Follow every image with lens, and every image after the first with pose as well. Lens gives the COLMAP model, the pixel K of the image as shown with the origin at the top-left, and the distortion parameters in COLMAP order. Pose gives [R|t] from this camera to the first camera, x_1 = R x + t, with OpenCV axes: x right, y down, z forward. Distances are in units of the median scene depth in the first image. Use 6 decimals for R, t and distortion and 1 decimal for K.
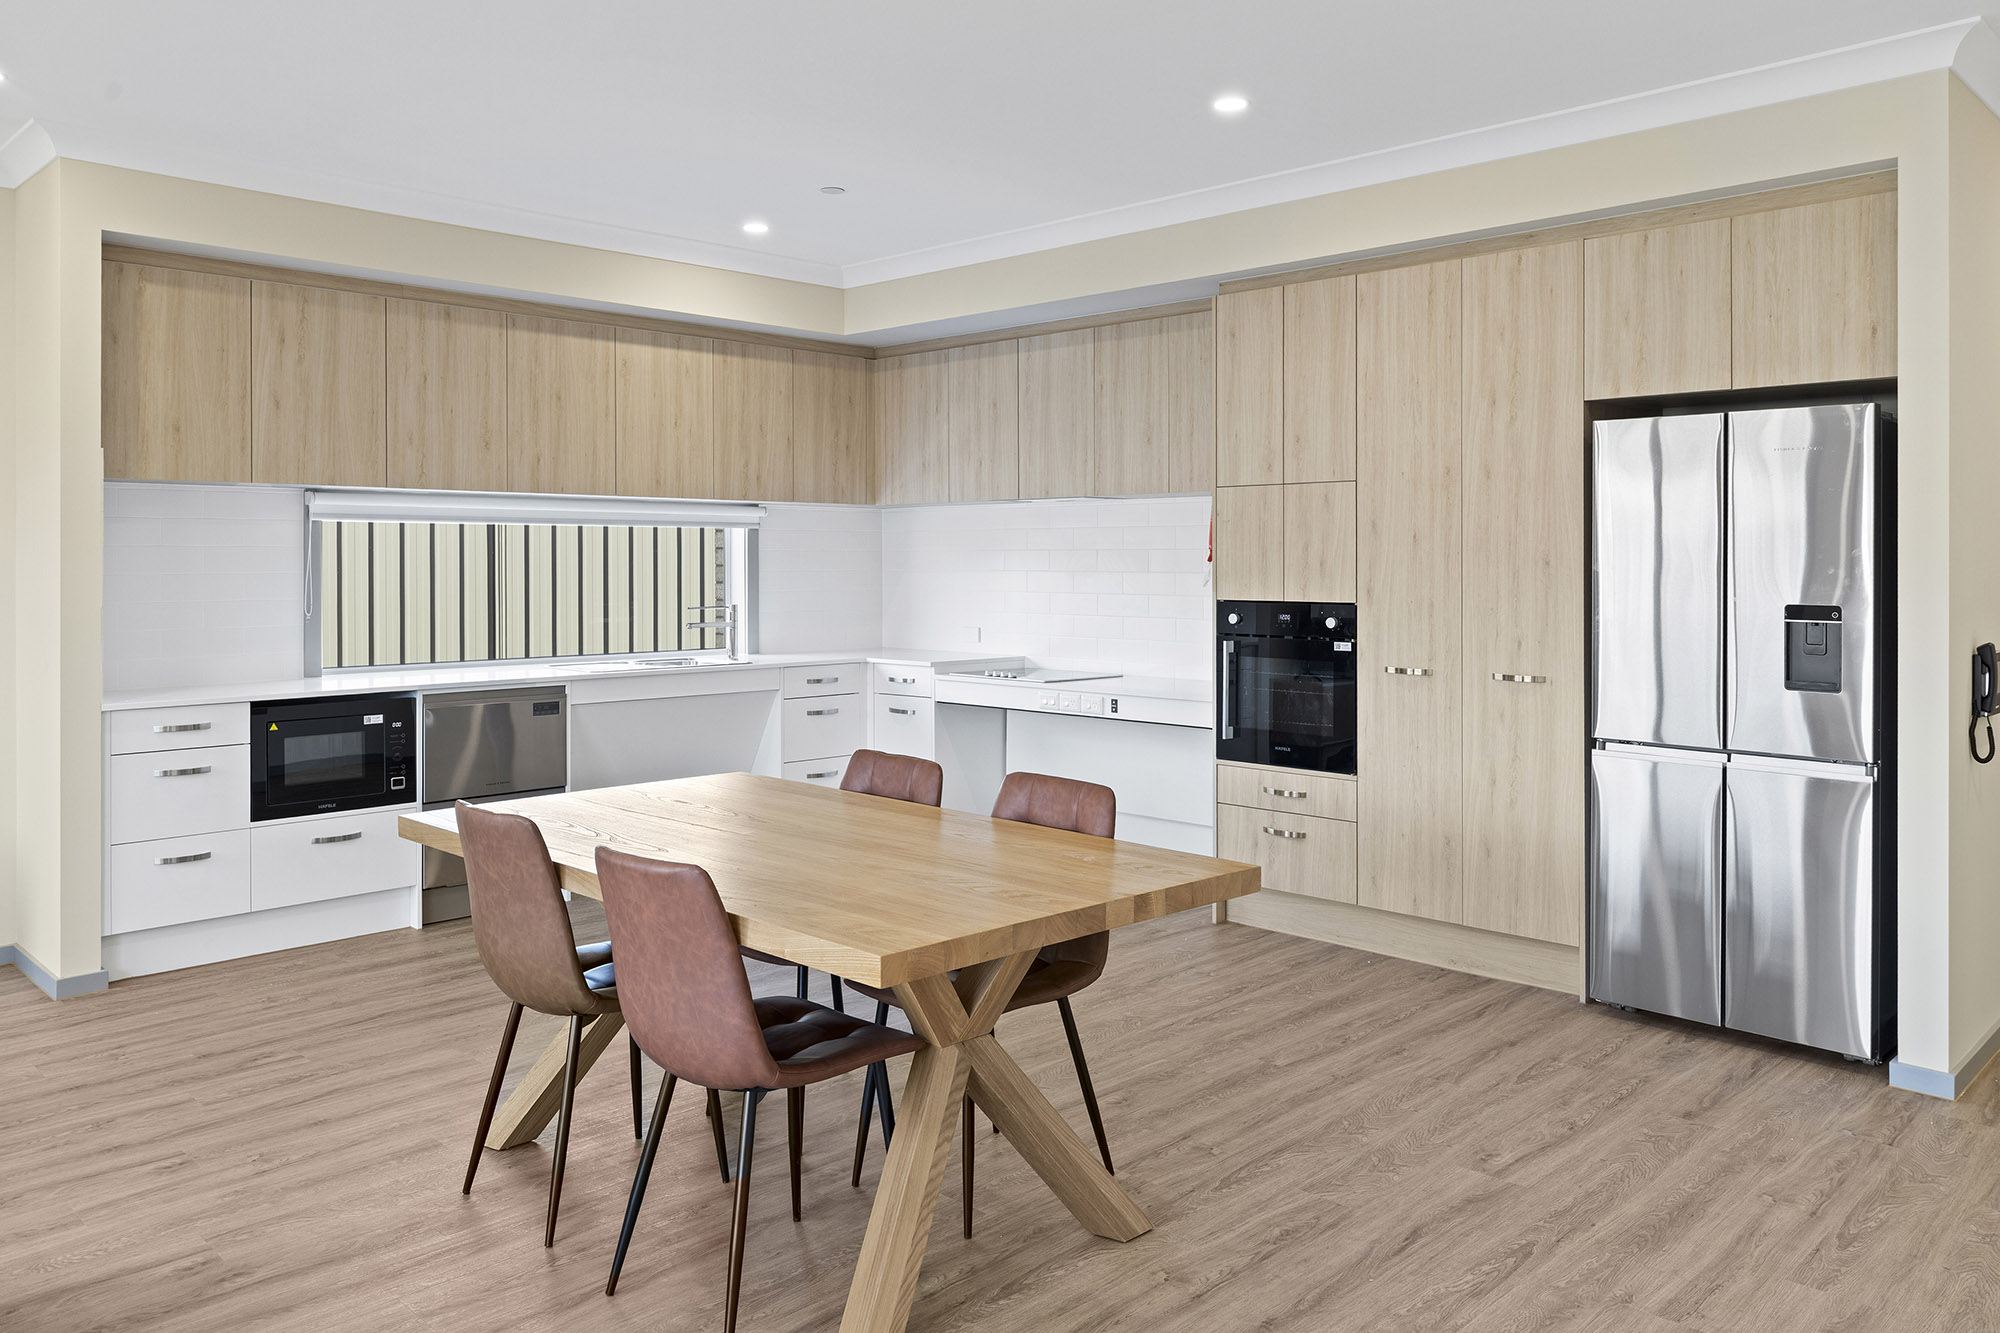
lens RADIAL K [[1453.0, 0, 1001.0], [0, 1453.0, 569.7], [0, 0, 1]] dist [-0.005197, -0.000330]
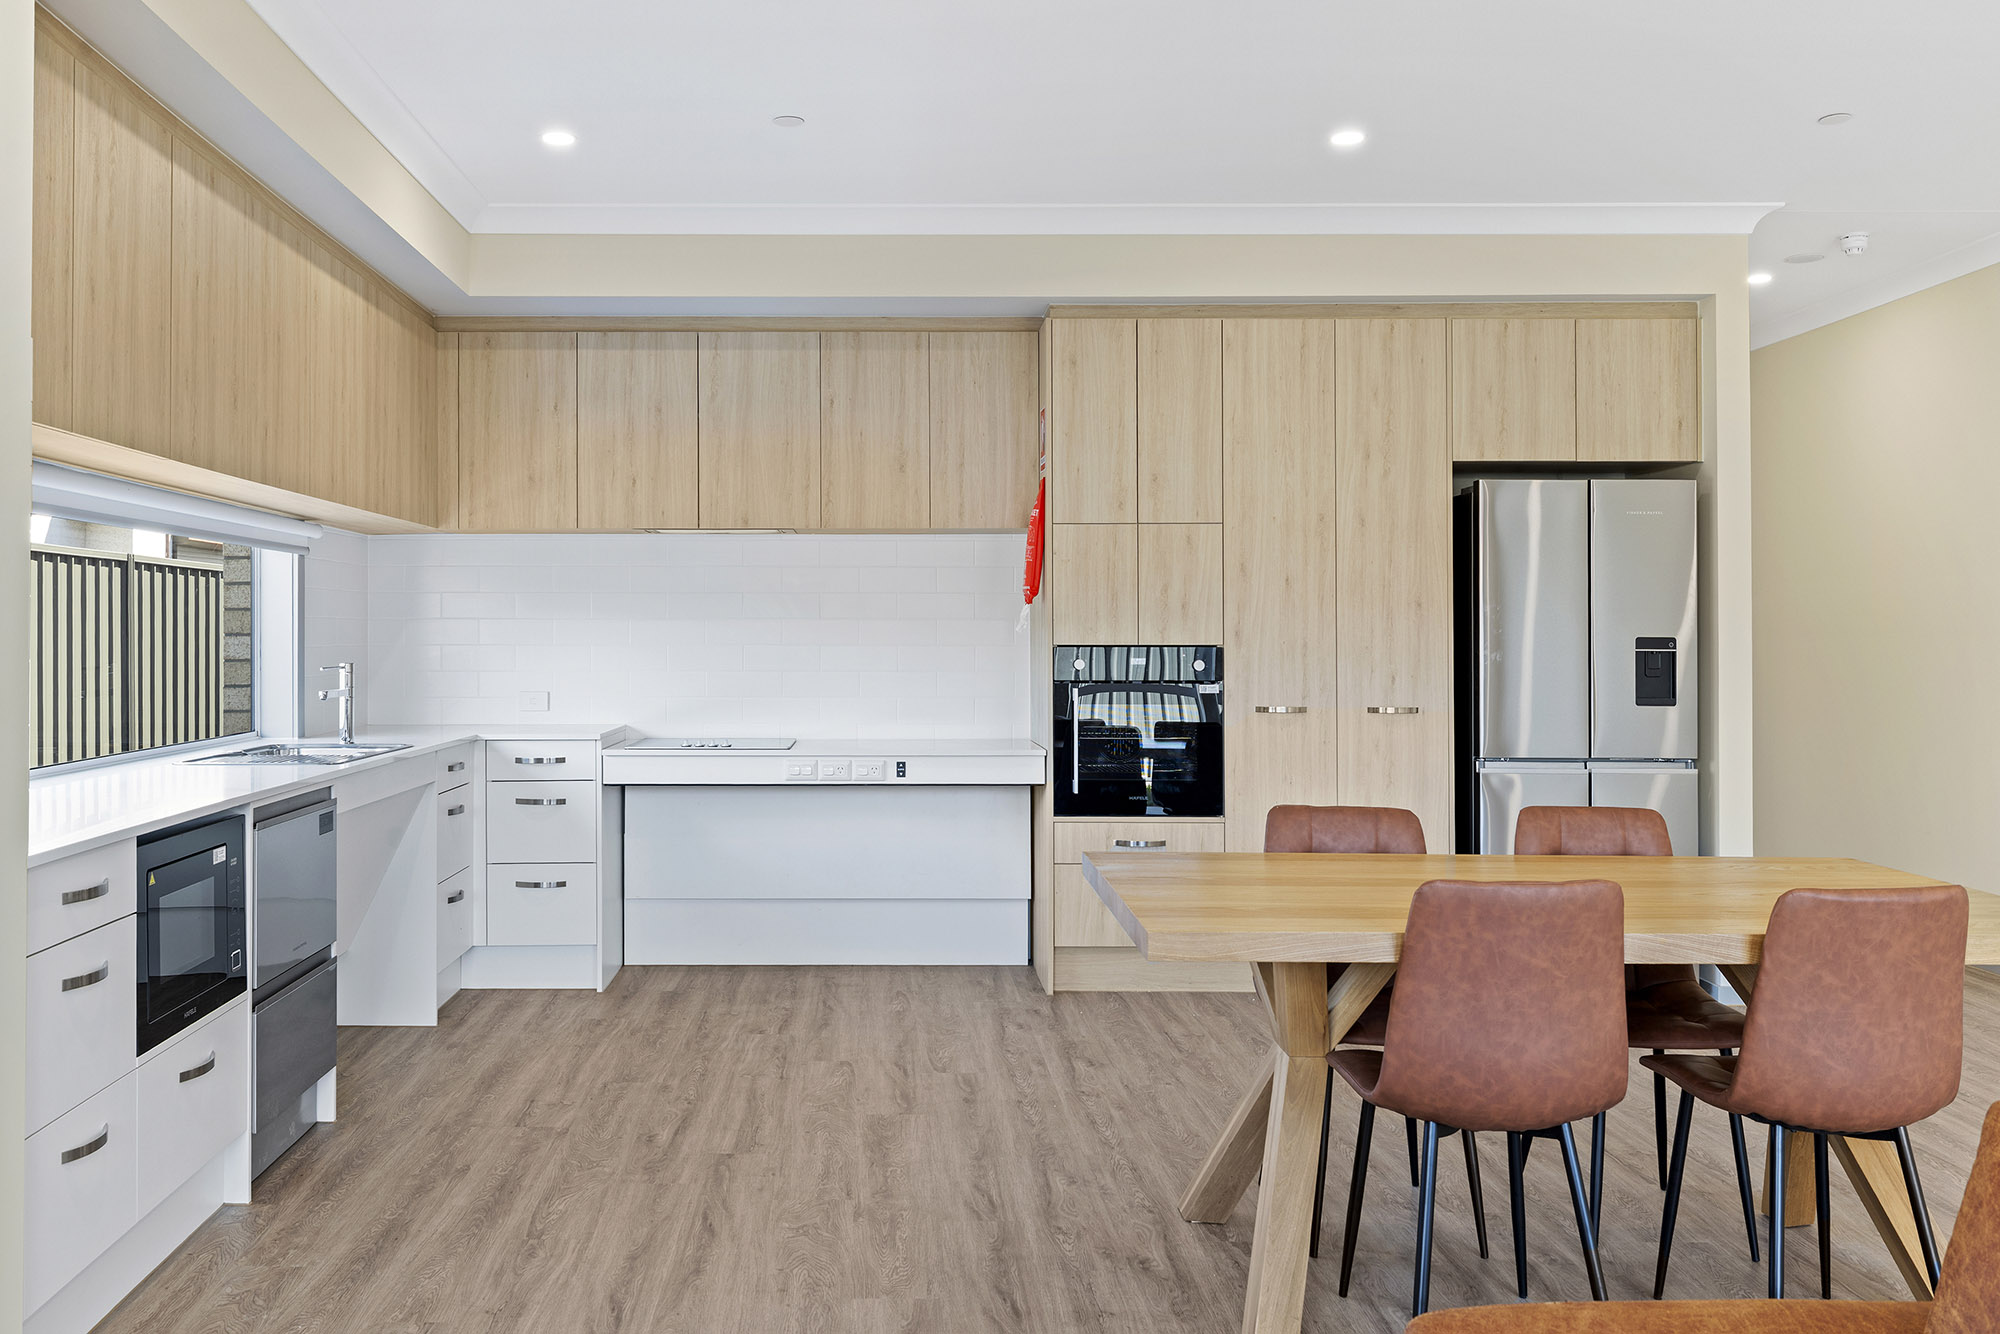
lens RADIAL K [[1588.8, 0, 999.1], [0, 1588.8, 620.8], [0, 0, 1]] dist [0.001941, -0.051737]
pose [[0.720665, 0.004938, 0.693266, -0.661586], [0.004064, 0.999927, -0.011346, 0.019111], [-0.693272, 0.010994, 0.720592, 0.331642]]
